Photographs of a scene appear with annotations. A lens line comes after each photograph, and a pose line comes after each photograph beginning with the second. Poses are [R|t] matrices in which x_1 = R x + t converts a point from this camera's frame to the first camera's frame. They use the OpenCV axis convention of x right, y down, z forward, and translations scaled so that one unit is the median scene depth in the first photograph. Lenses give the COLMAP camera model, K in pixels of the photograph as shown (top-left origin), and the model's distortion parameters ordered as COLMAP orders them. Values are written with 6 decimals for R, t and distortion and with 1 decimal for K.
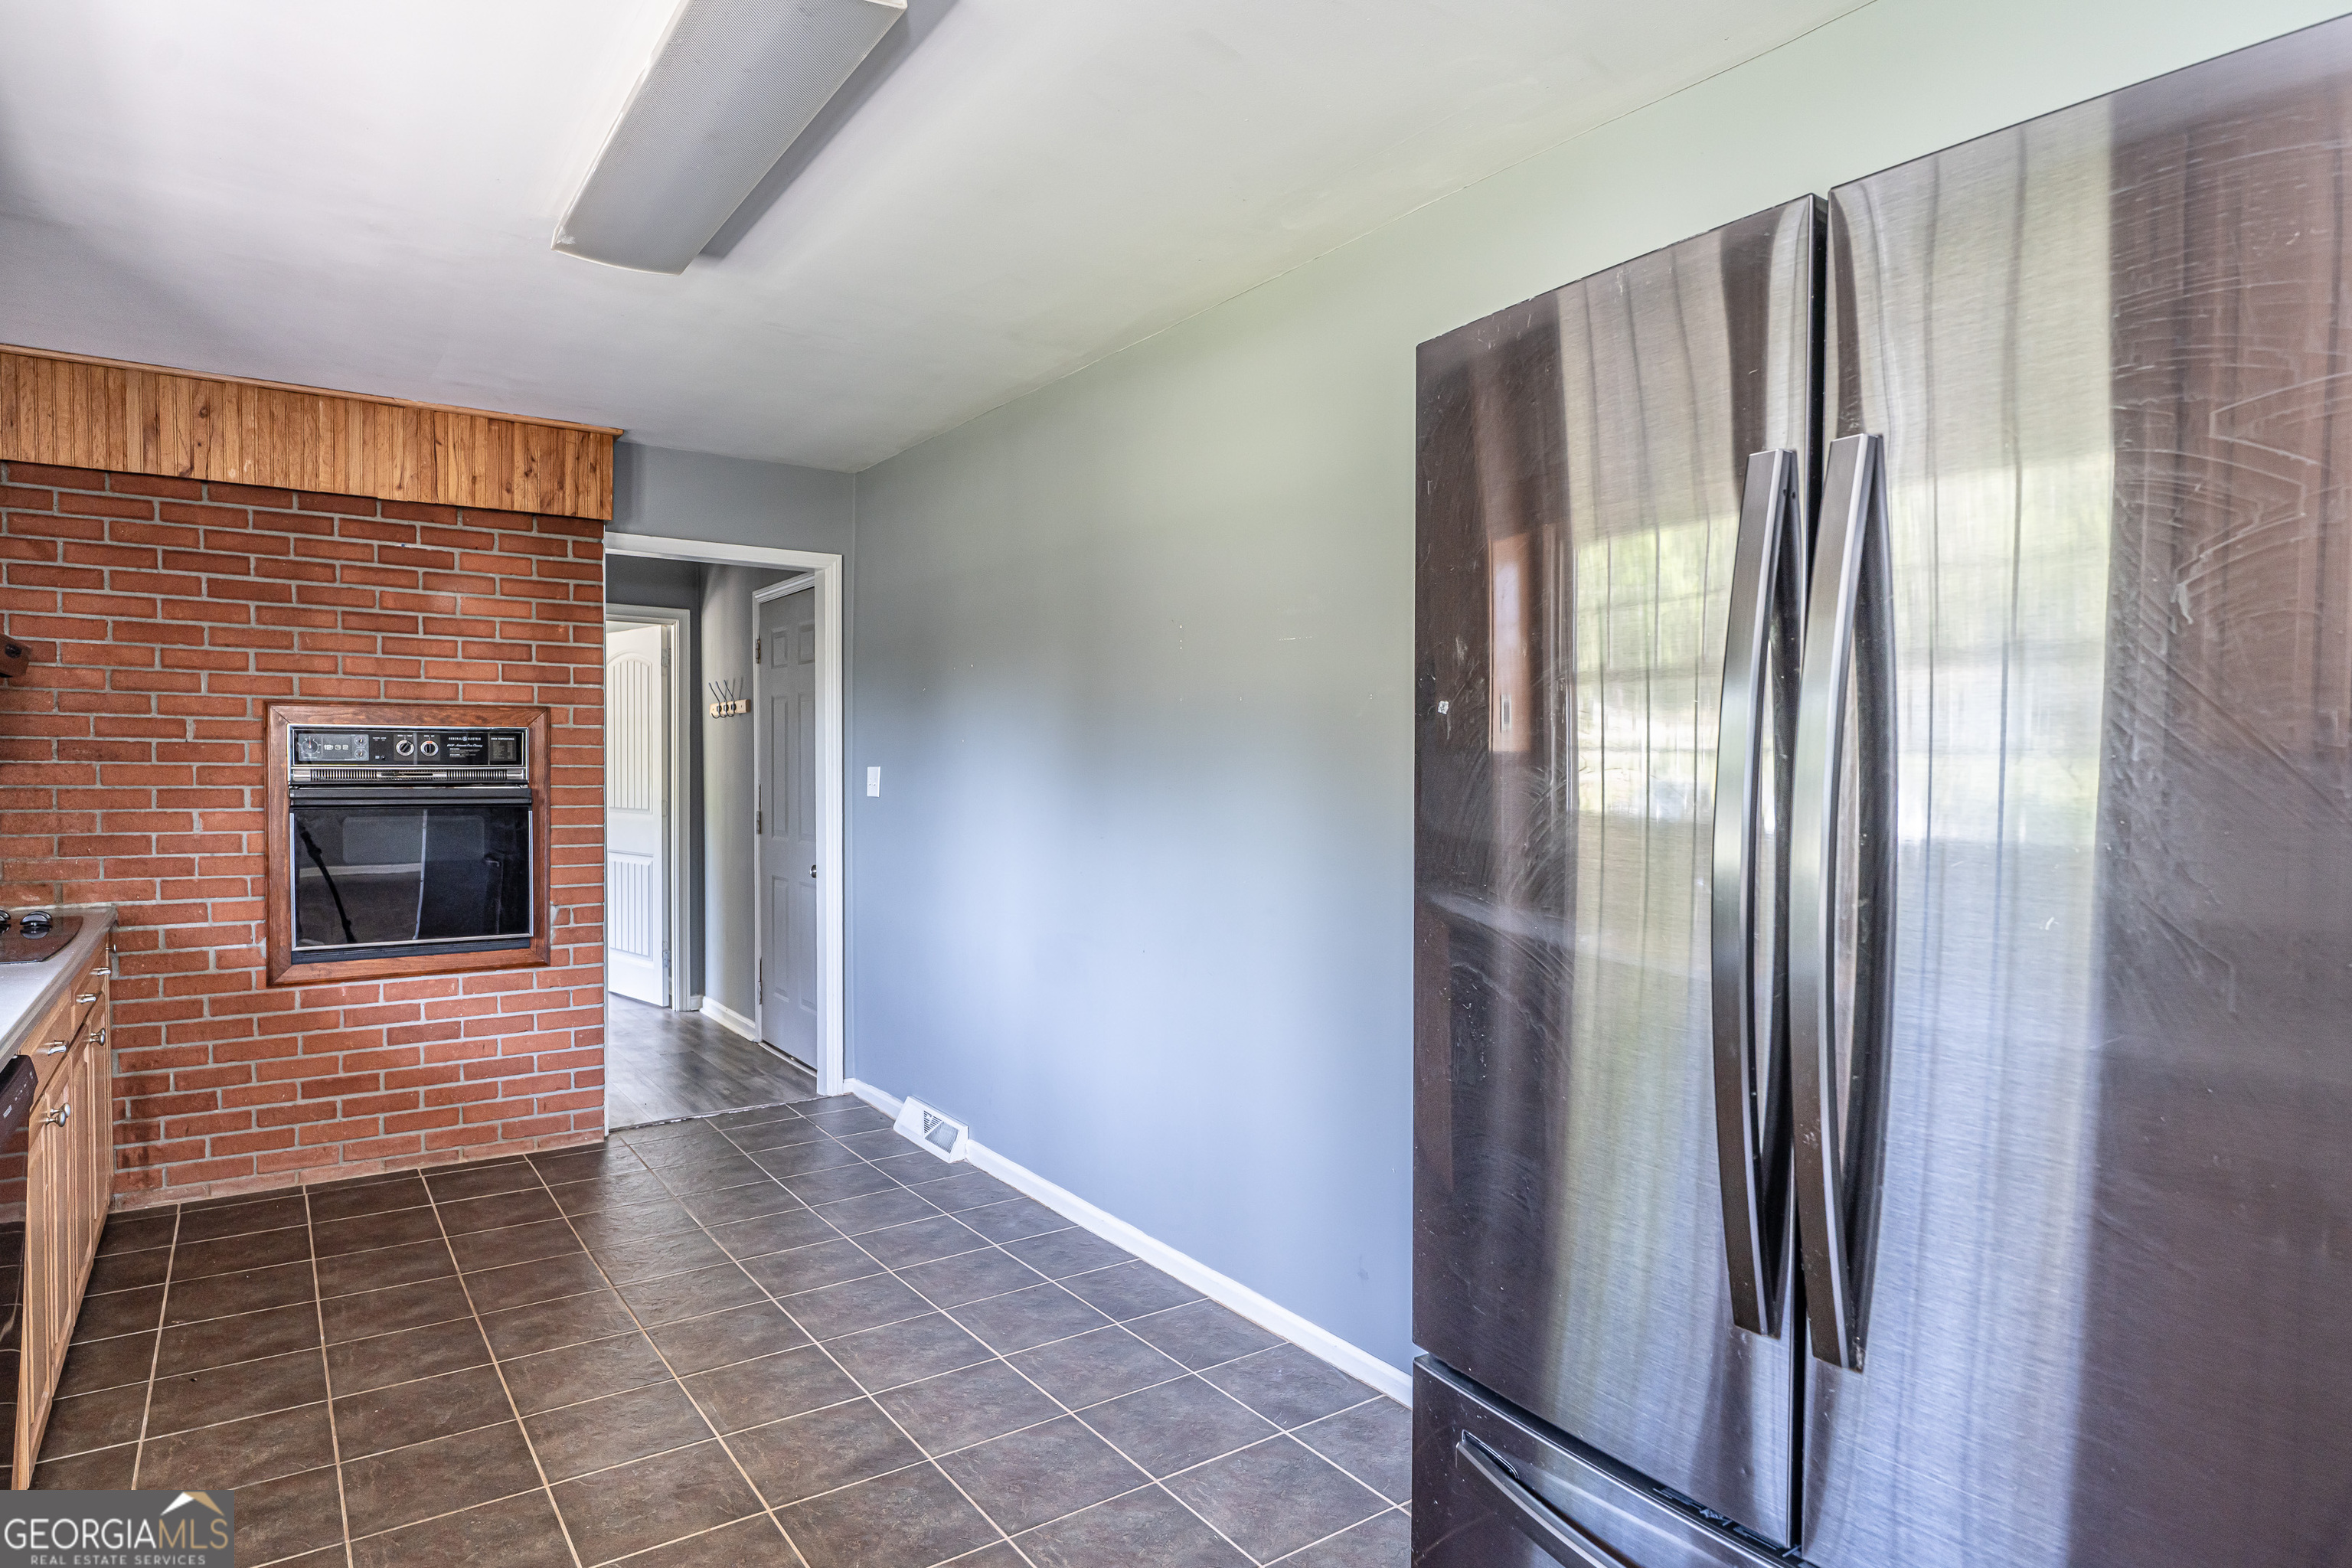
lens RADIAL K [[1318.2, 0, 1170.7], [0, 1318.2, 787.5], [0, 0, 1]] dist [-0.004516, -0.000294]
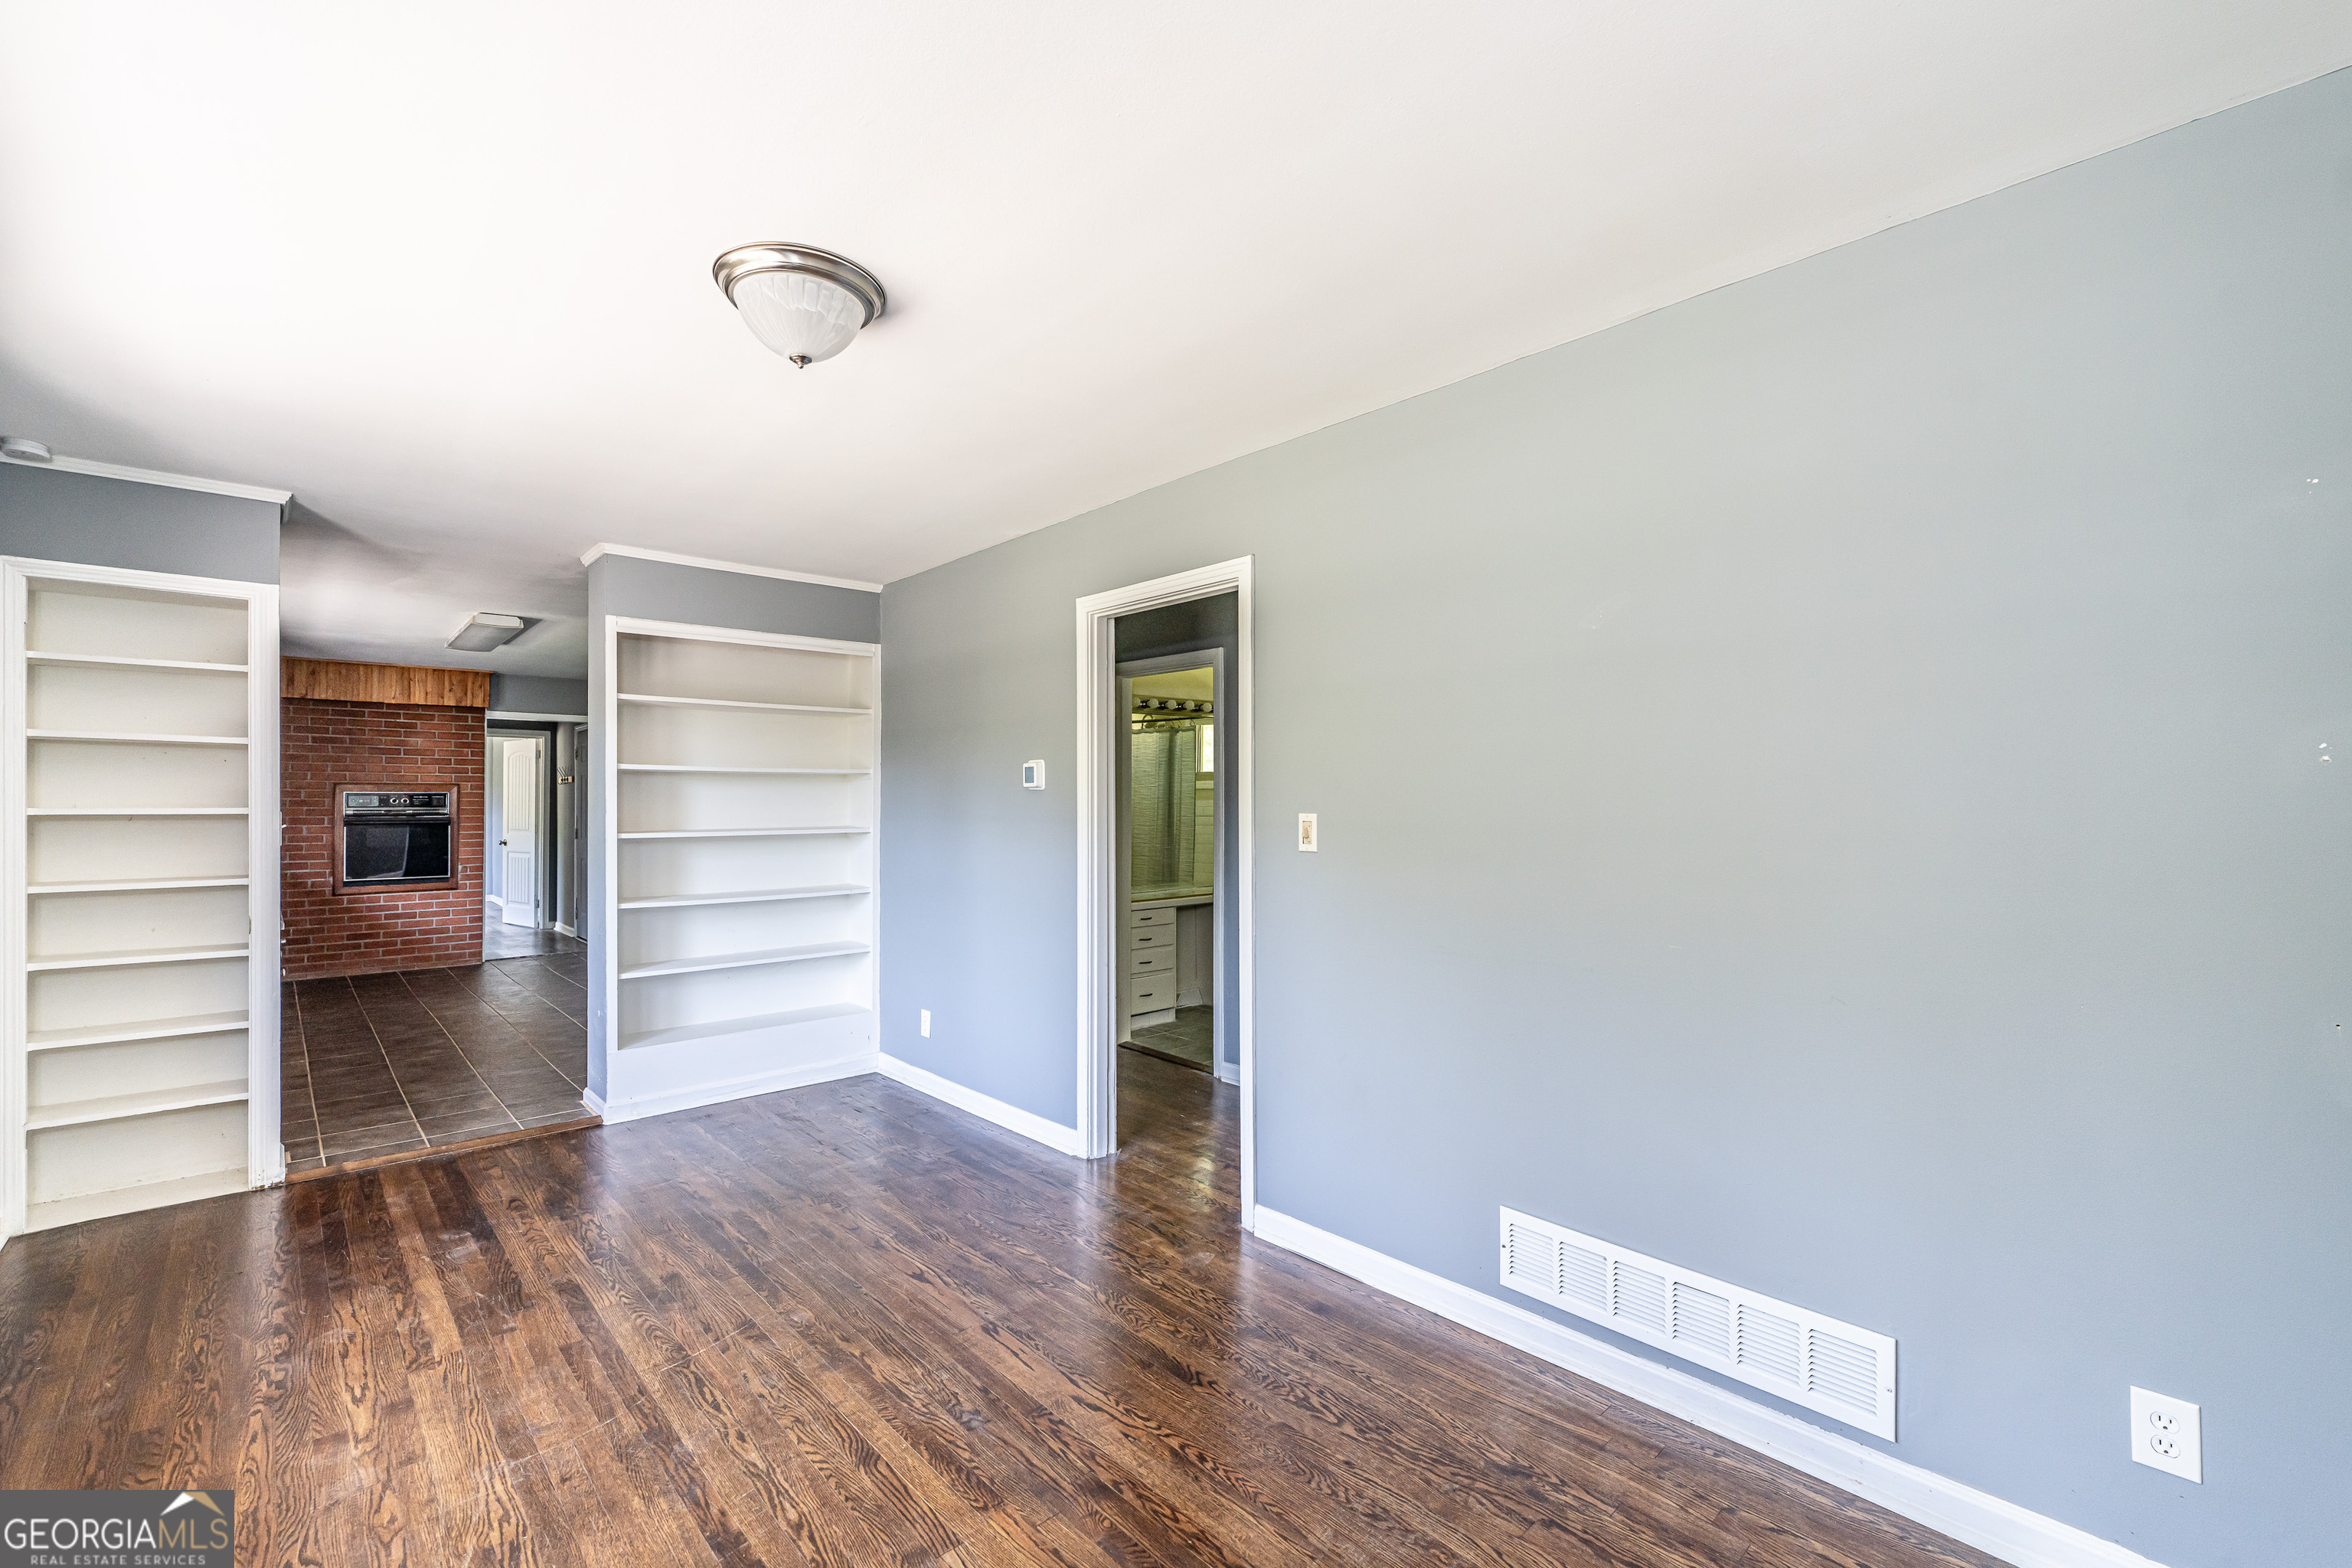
lens RADIAL K [[1019.9, 0, 1186.0], [0, 1019.9, 782.5], [0, 0, 1]] dist [0.001937, 0.000180]
pose [[0.992289, -0.006087, 0.123798, 0.660967], [0.011137, 0.999132, -0.040146, 0.029149], [-0.123446, 0.041215, 0.991495, -1.094837]]
